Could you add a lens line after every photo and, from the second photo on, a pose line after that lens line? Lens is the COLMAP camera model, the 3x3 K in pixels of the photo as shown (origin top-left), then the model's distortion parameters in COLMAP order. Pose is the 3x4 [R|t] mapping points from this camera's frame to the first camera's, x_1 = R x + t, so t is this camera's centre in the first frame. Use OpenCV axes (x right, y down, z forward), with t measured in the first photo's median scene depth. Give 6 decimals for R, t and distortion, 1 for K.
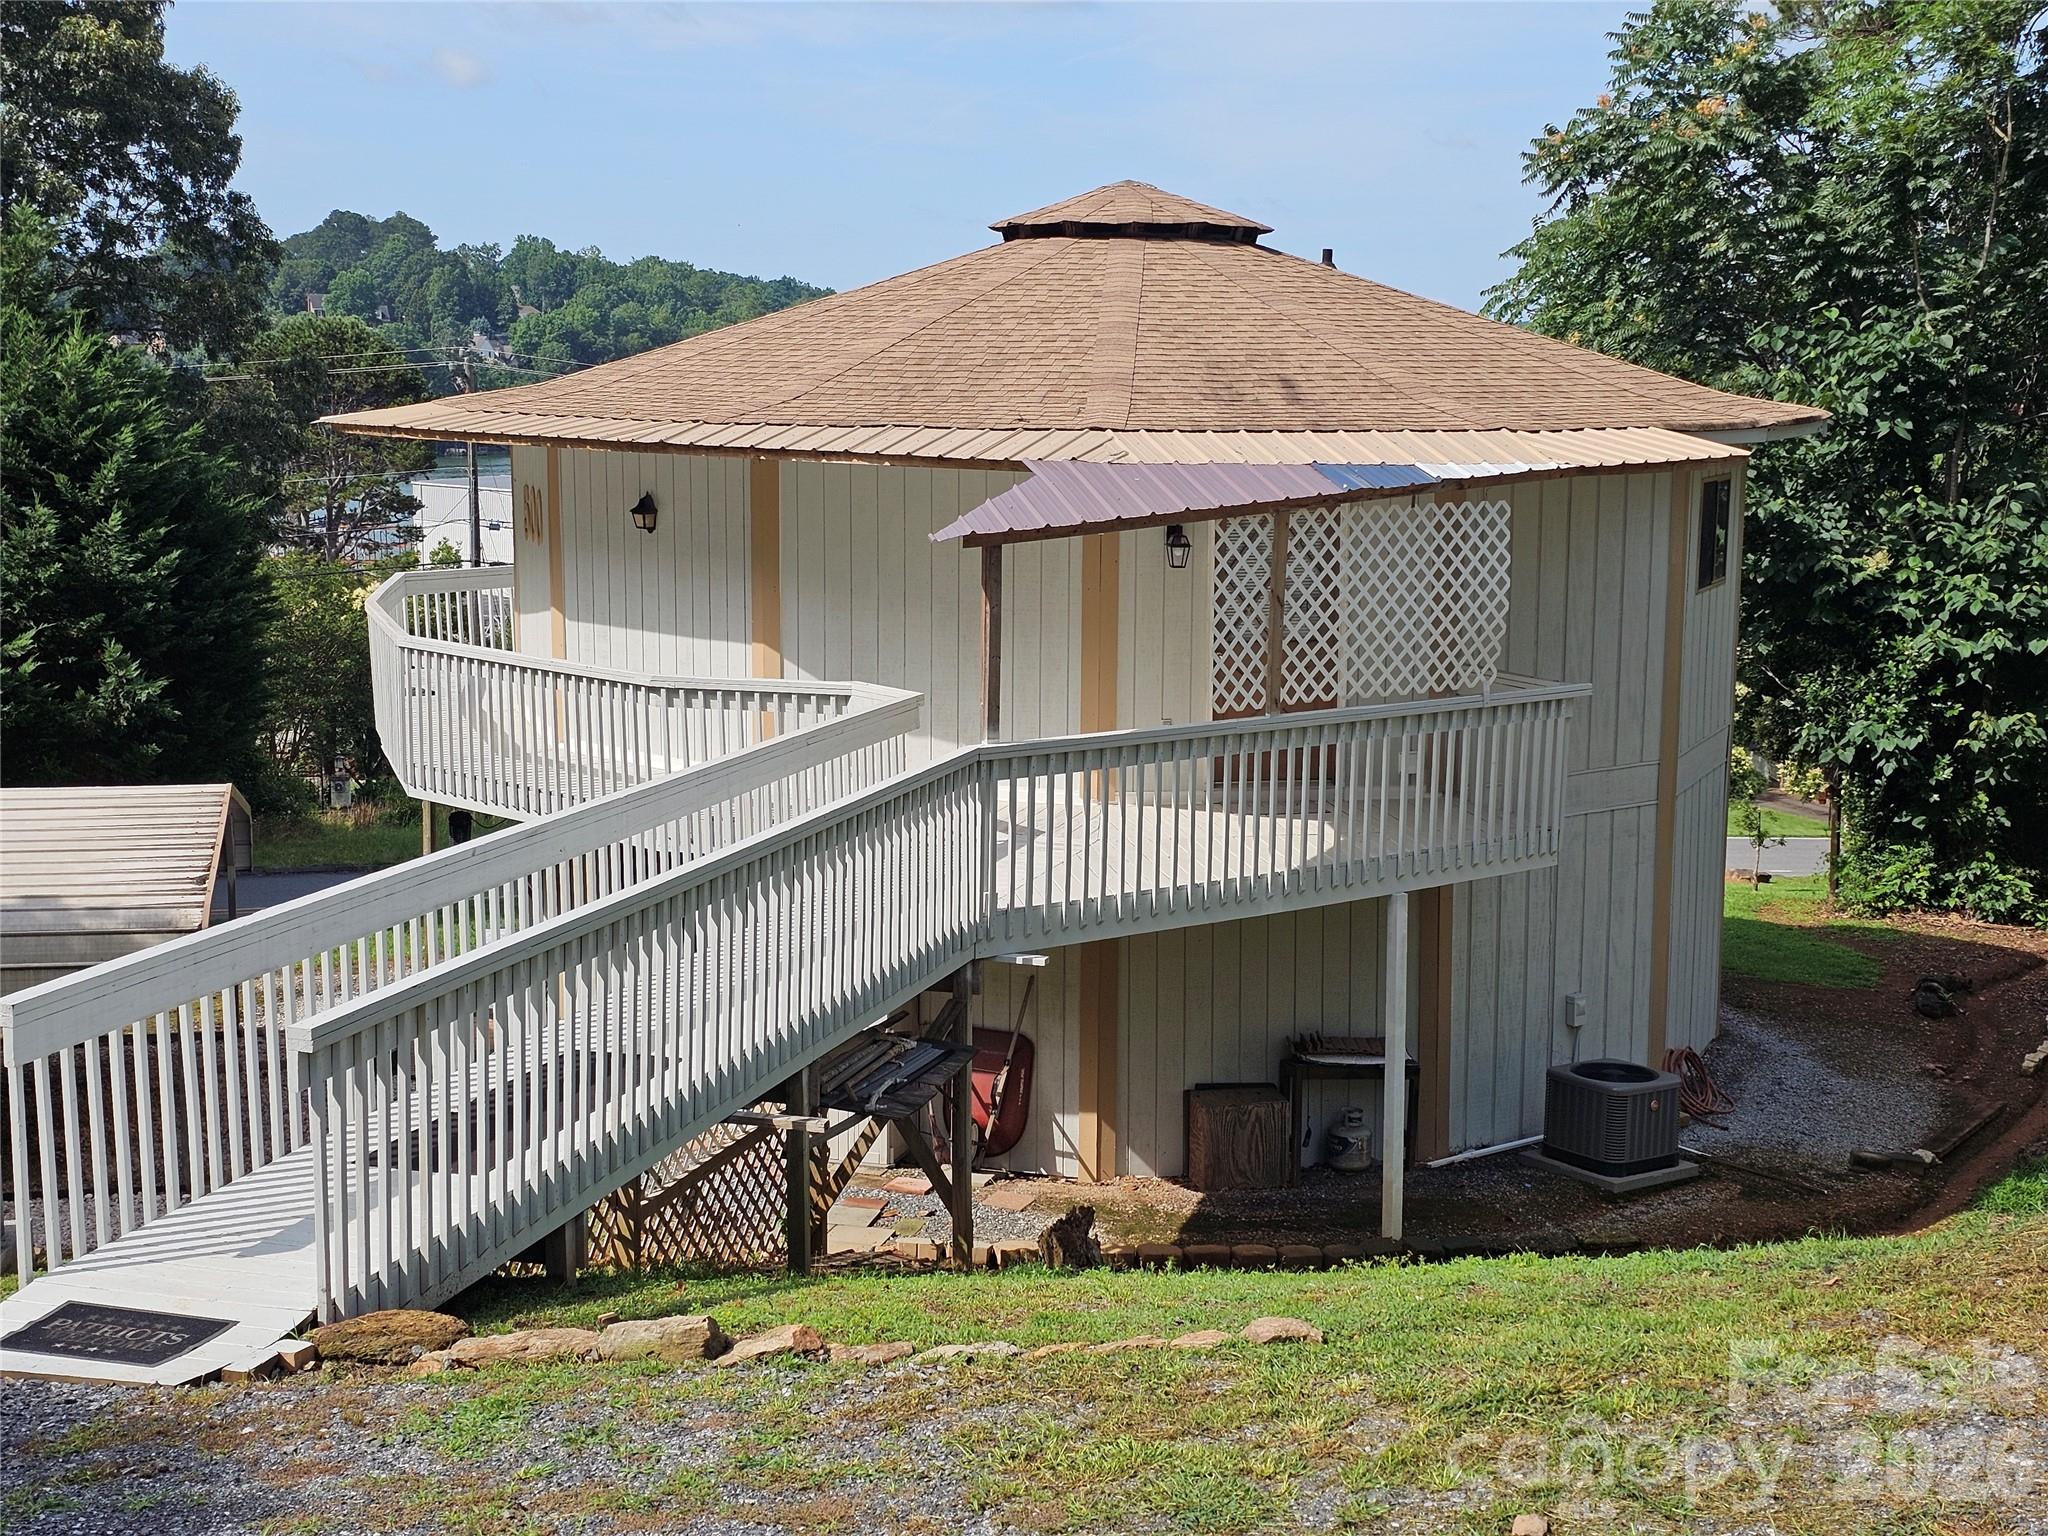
lens RADIAL K [[2773.0, 0, 1024.0], [0, 2773.0, 768.0], [0, 0, 1]] dist [0.185262, -0.498071]
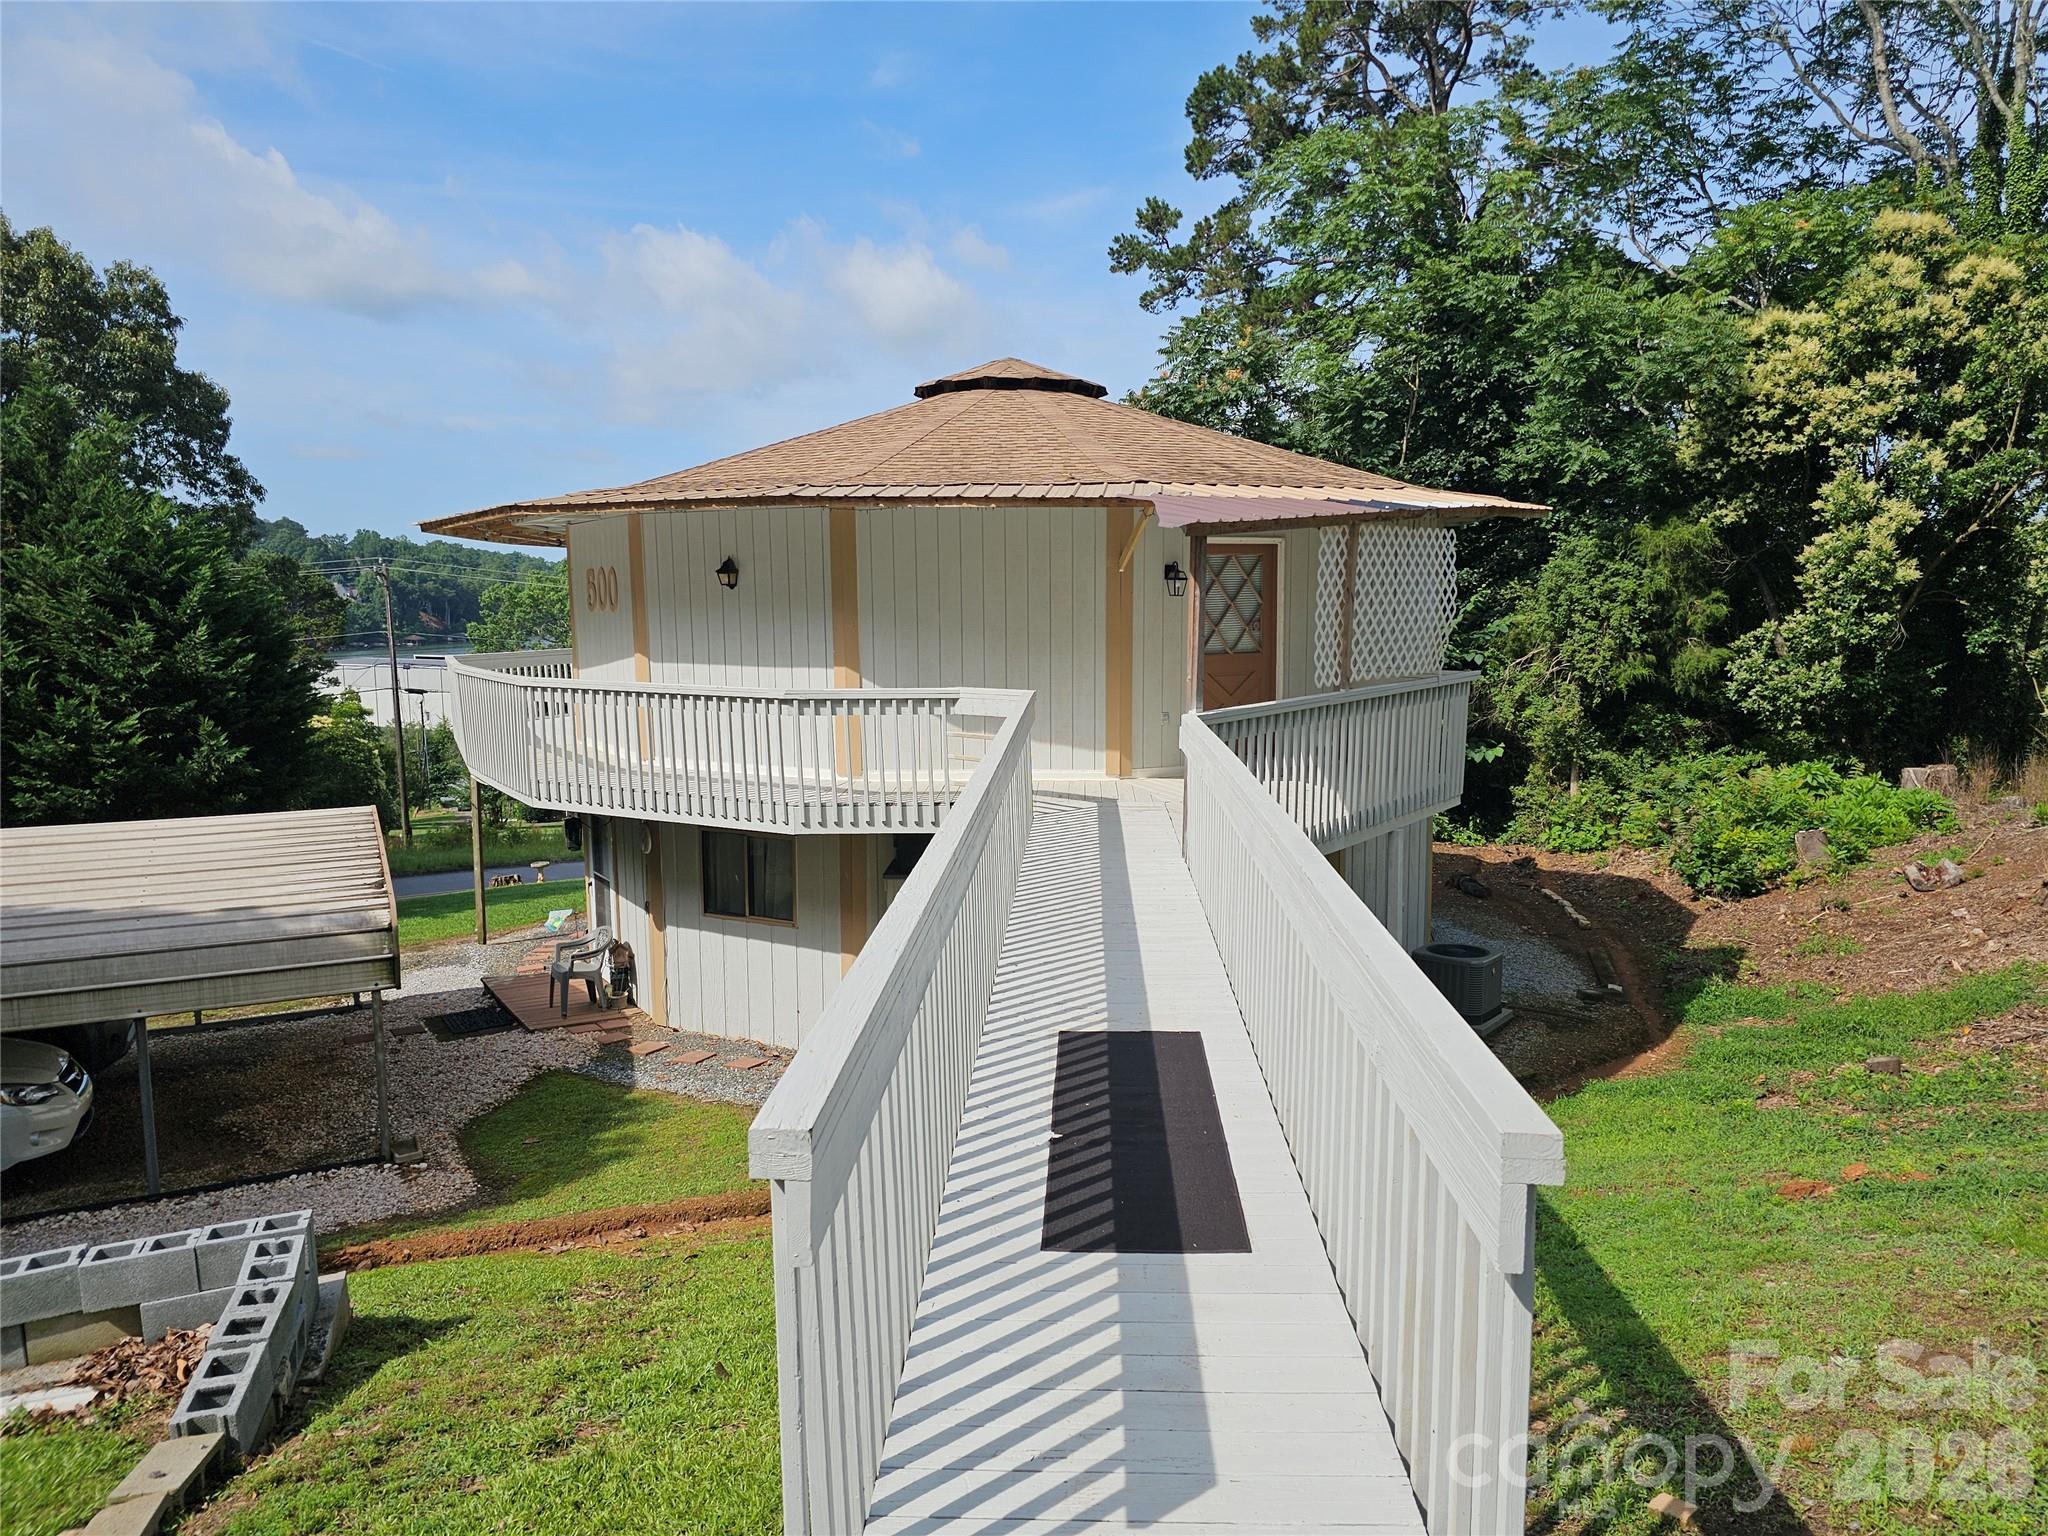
lens RADIAL K [[1390.9, 0, 1024.0], [0, 1390.9, 768.0], [0, 0, 1]] dist [0.050398, -0.032981]
pose [[0.964140, -0.048067, 0.261003, -0.121877], [0.054184, 0.998398, -0.016284, 0.010315], [-0.259802, 0.029842, 0.965201, 0.244368]]
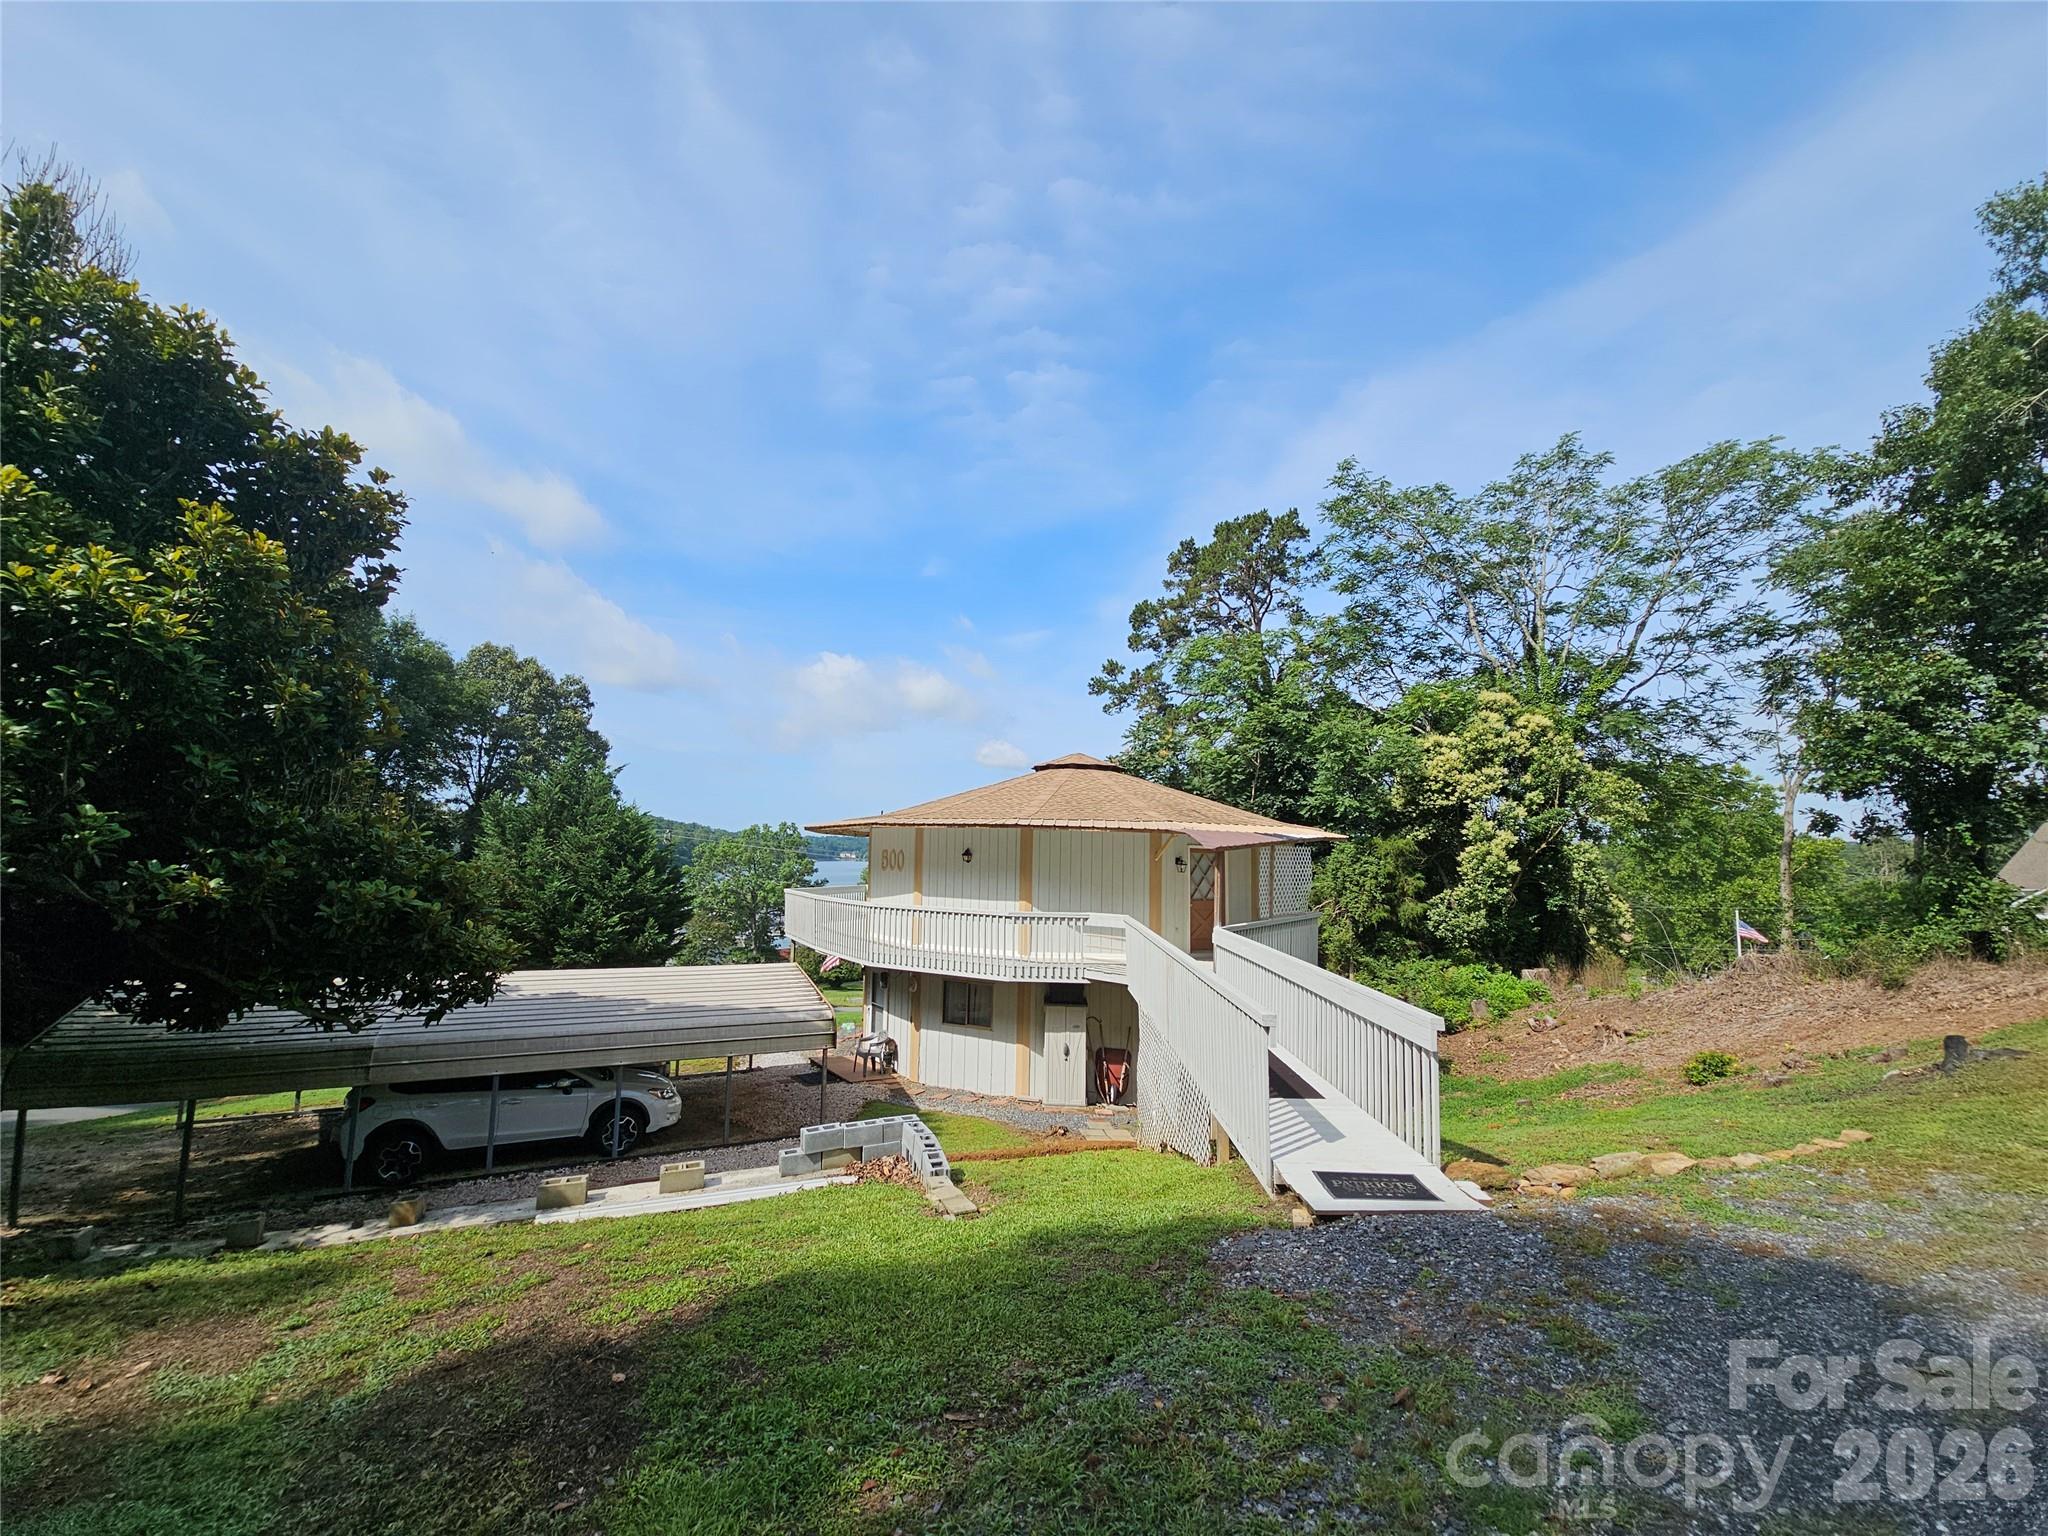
lens RADIAL K [[843.5, 0, 1012.2], [0, 843.5, 770.9], [0, 0, 1]] dist [0.008181, -0.000076]
pose [[0.958519, 0.041156, 0.282043, -0.227007], [0.028079, 0.971073, -0.237126, 0.016849], [-0.283643, 0.235209, 0.929636, 0.143303]]
